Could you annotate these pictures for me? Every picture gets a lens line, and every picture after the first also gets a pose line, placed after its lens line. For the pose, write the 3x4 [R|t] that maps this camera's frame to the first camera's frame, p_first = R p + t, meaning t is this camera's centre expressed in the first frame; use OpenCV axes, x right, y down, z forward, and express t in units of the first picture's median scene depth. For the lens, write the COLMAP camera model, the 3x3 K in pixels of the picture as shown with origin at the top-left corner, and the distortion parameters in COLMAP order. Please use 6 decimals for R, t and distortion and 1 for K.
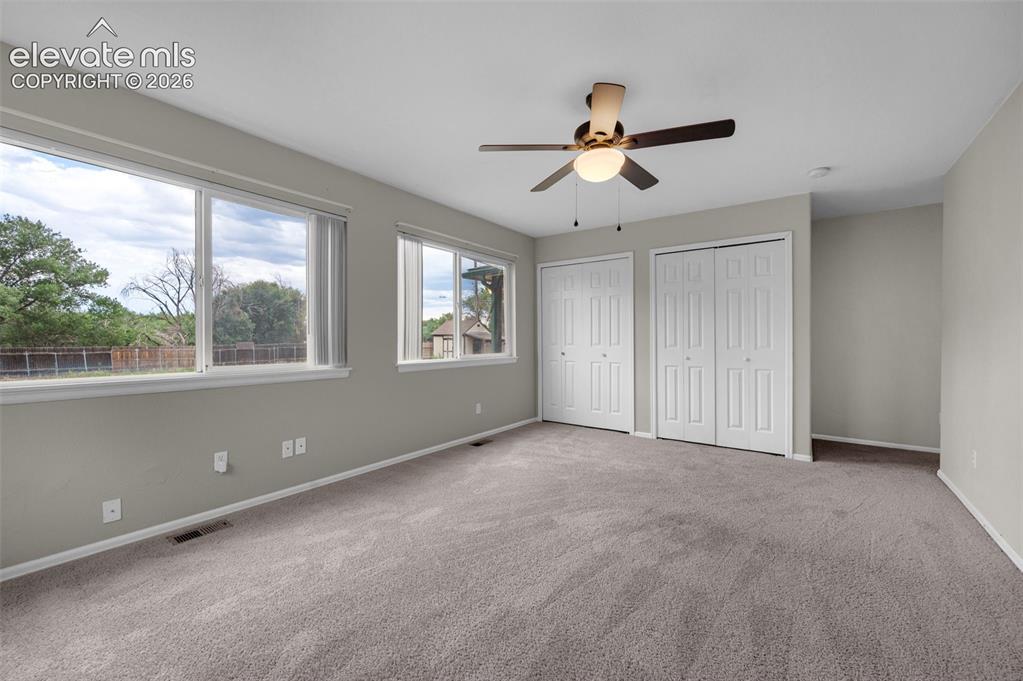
lens RADIAL K [[413.0, 0, 512.3], [0, 413.0, 337.2], [0, 0, 1]] dist [-0.005207, 0.000981]
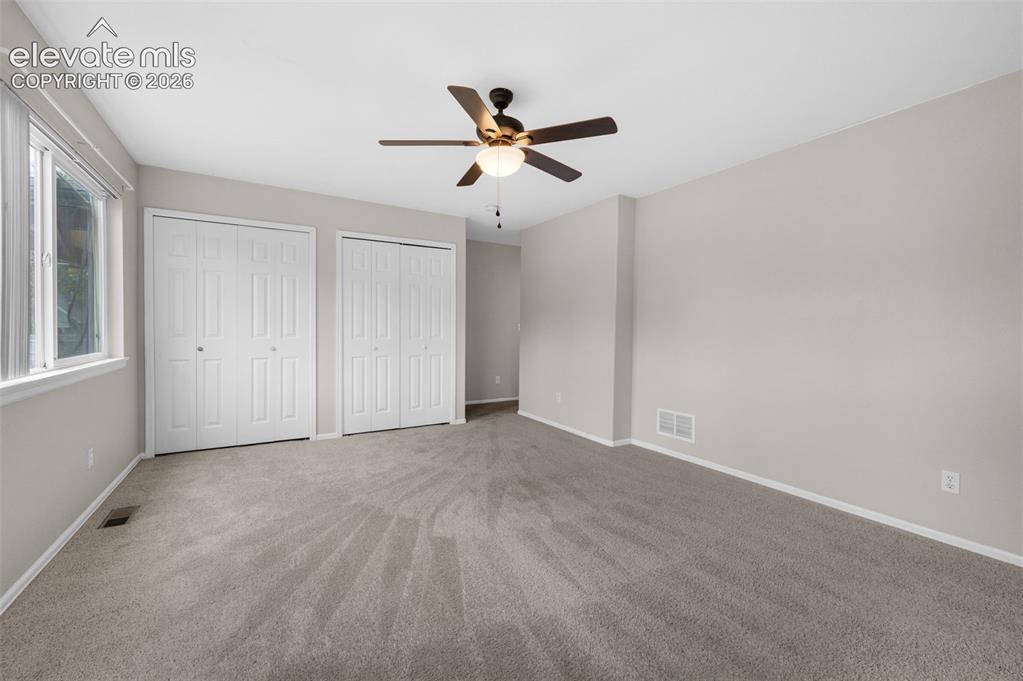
lens RADIAL K [[413.0, 0, 520.8], [0, 413.0, 329.8], [0, 0, 1]] dist [-0.005207, 0.000981]
pose [[0.377918, 0.000398, 0.925839, -0.434813], [-0.012217, 0.999915, 0.004557, -0.003224], [-0.925759, -0.013033, 0.377890, 0.344577]]
